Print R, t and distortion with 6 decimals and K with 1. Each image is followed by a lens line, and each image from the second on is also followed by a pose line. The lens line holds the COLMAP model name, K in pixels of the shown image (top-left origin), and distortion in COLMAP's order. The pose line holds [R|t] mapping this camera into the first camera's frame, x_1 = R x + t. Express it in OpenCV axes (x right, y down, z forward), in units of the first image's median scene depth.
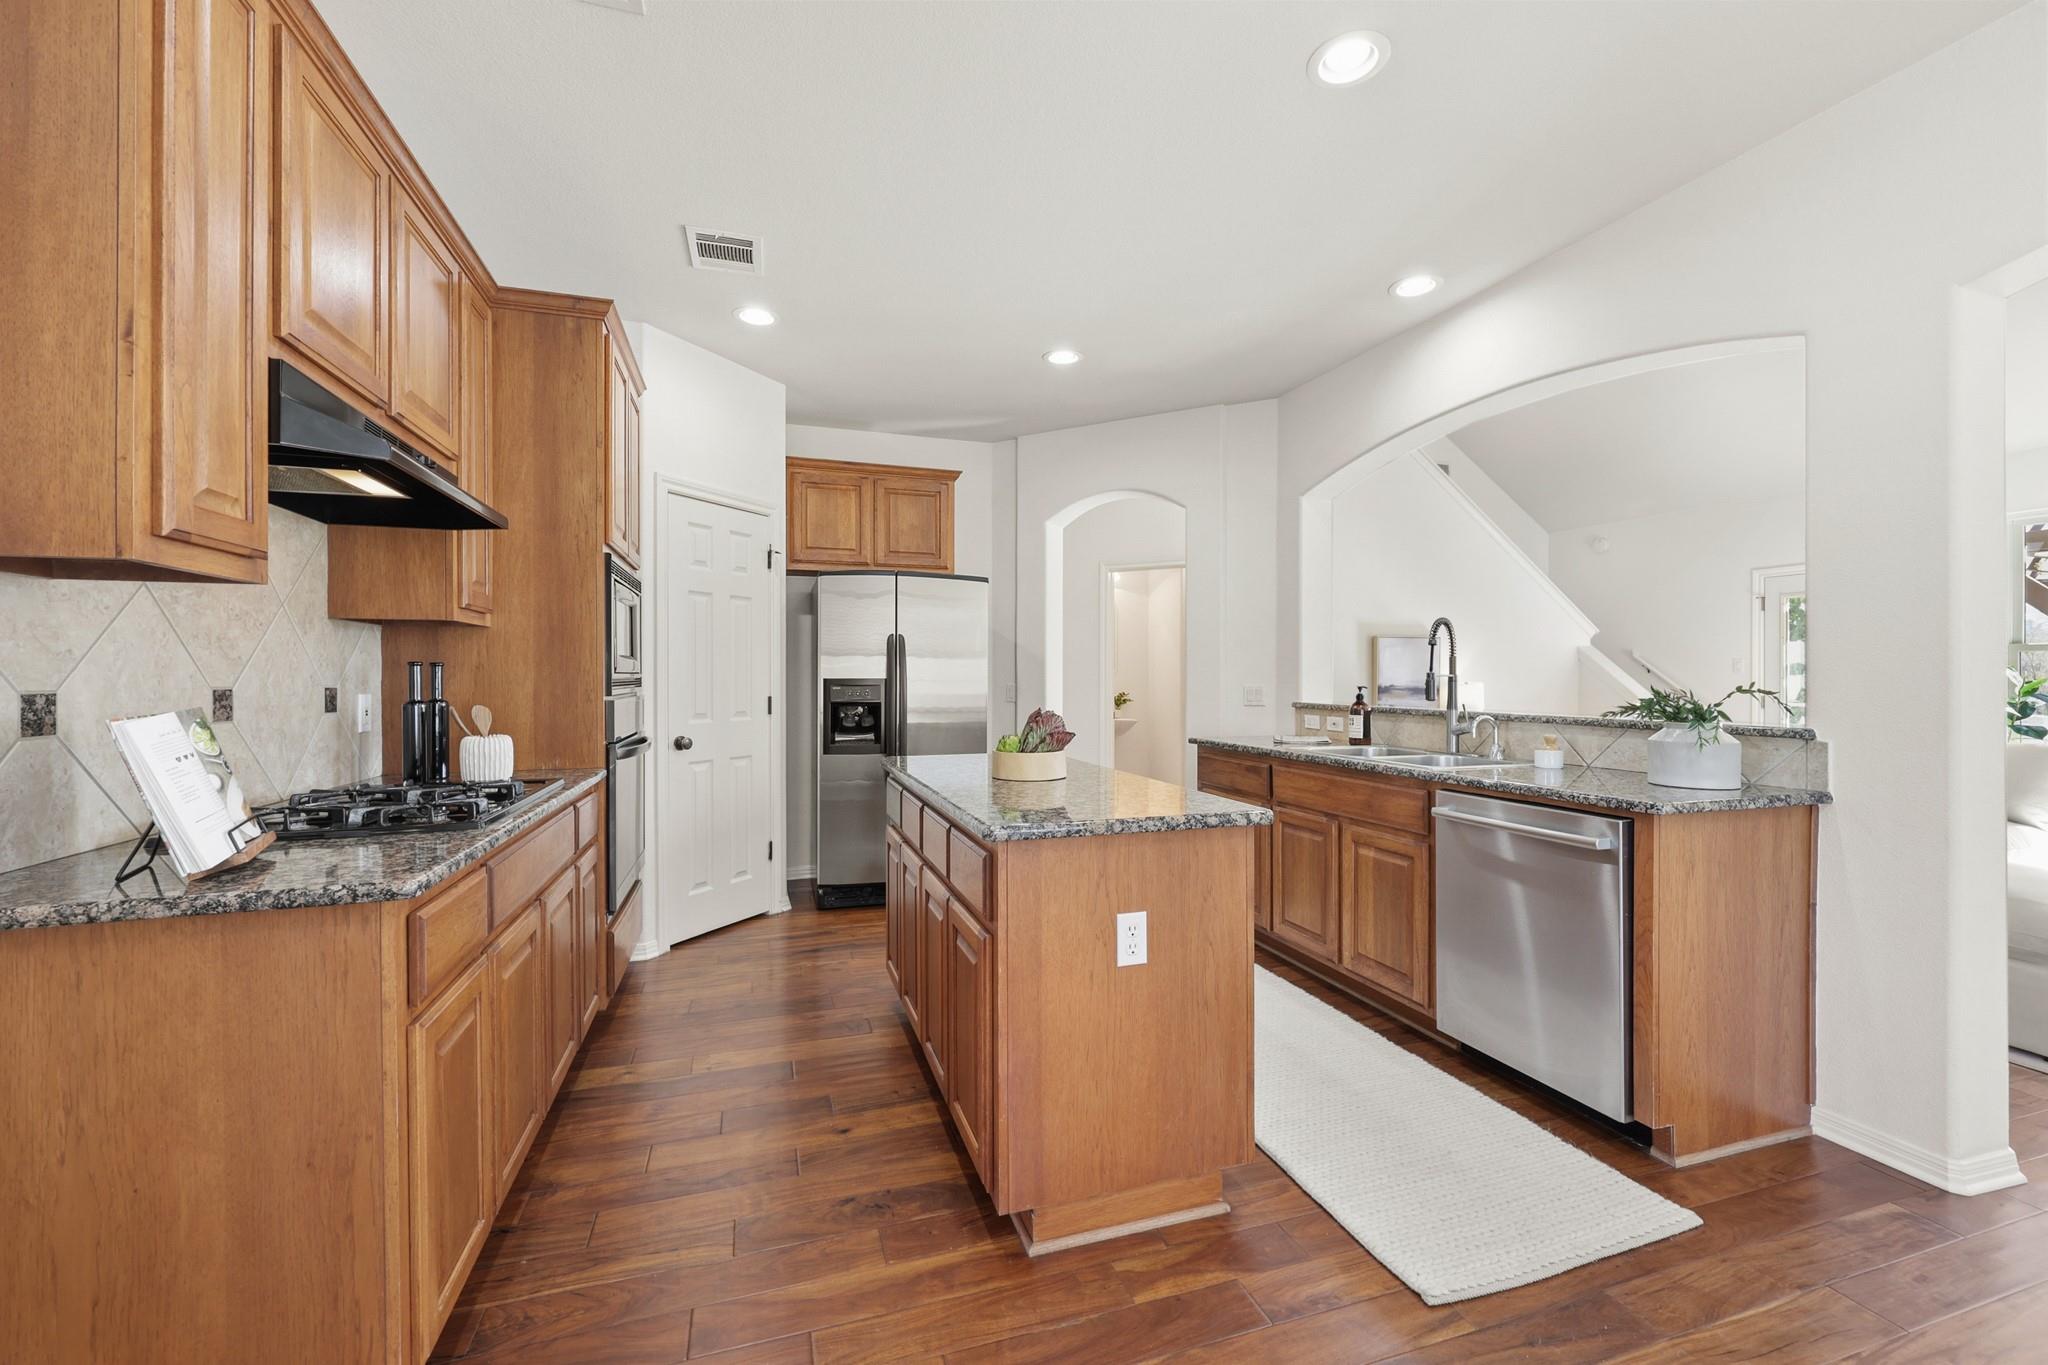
lens RADIAL K [[823.4, 0, 1021.2], [0, 823.4, 677.5], [0, 0, 1]] dist [-0.002994, 0.001219]
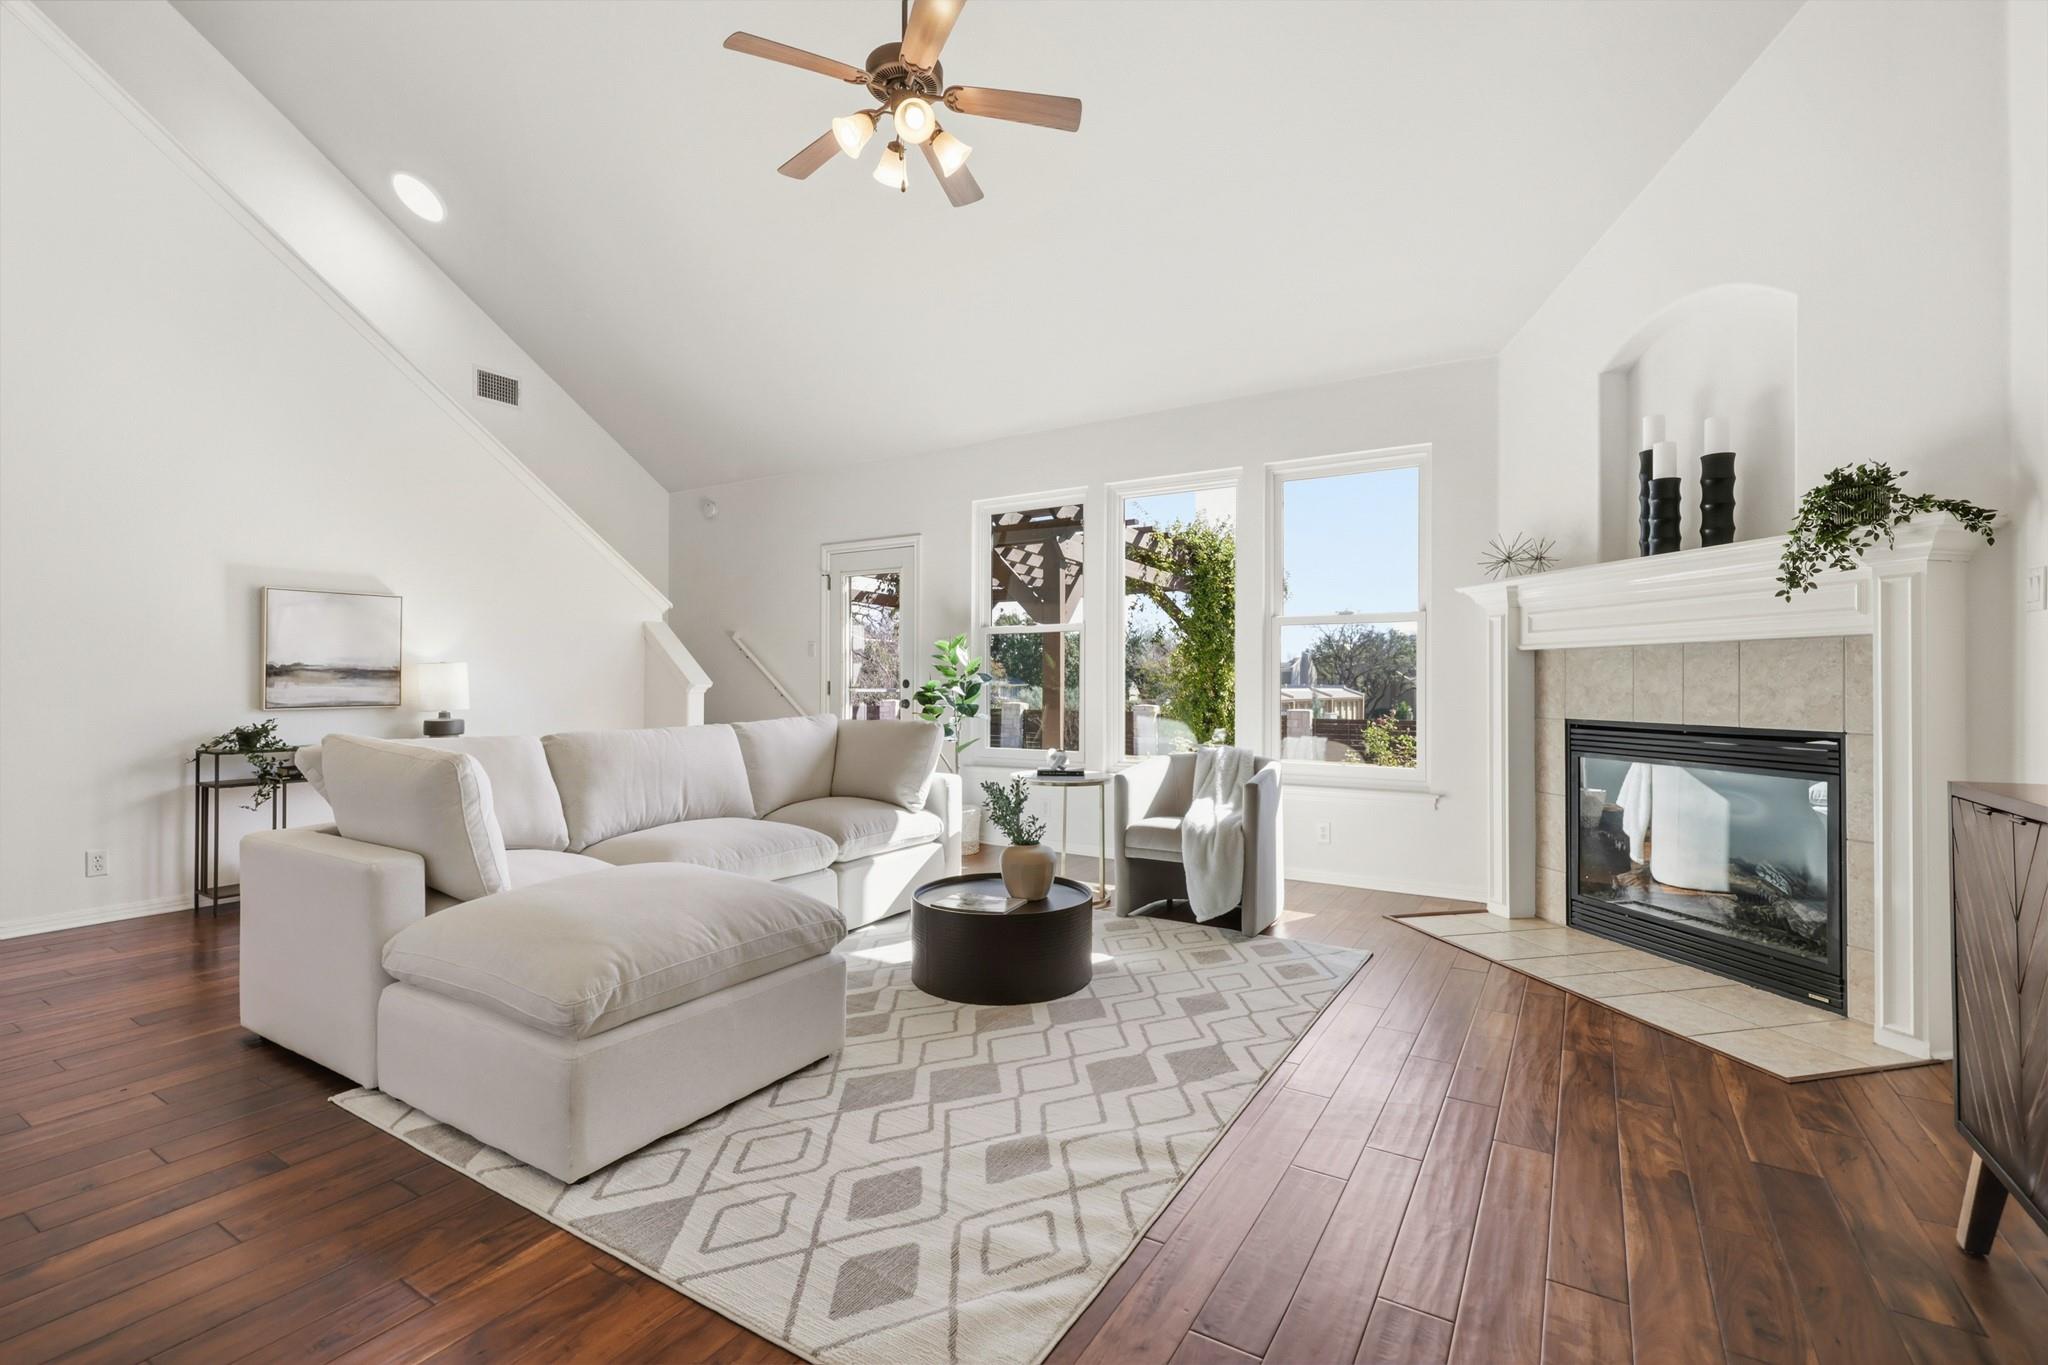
lens RADIAL K [[904.3, 0, 1027.9], [0, 904.3, 678.7], [0, 0, 1]] dist [0.003689, 0.000755]
pose [[0.761282, 0.001441, 0.648419, 0.987744], [-0.000785, 0.999999, -0.001300, 0.051242], [-0.648420, 0.000480, 0.761282, 0.171421]]
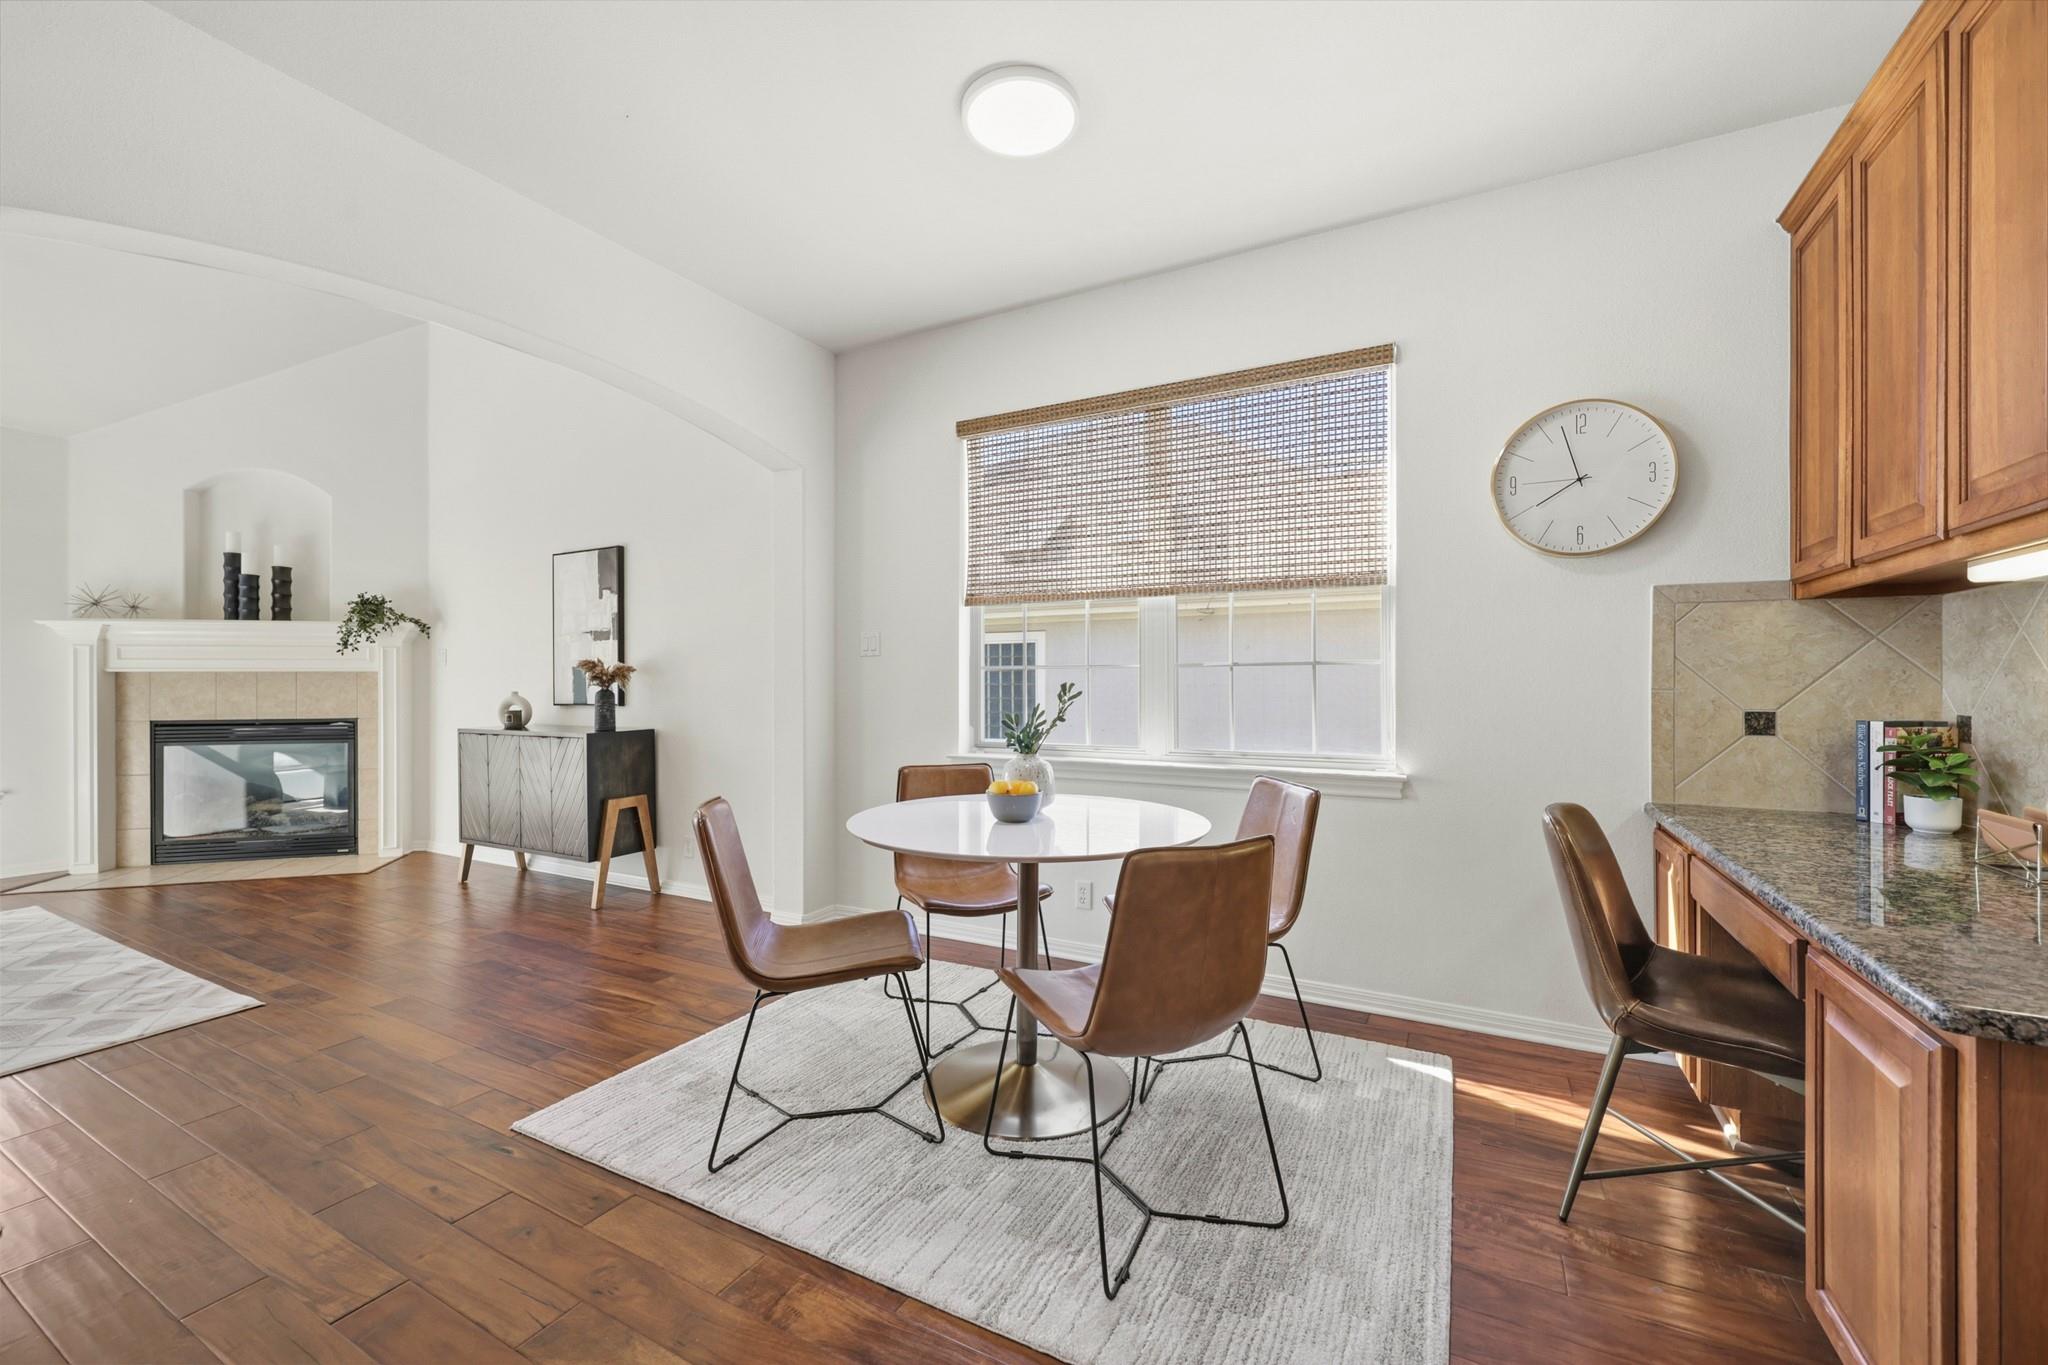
lens RADIAL K [[823.4, 0, 1023.8], [0, 823.4, 680.7], [0, 0, 1]] dist [-0.002994, 0.001219]
pose [[-0.685267, 0.002427, 0.728288, -0.181414], [0.001197, 0.999997, -0.002206, 0.027344], [-0.728291, -0.000640, -0.685268, 0.555219]]
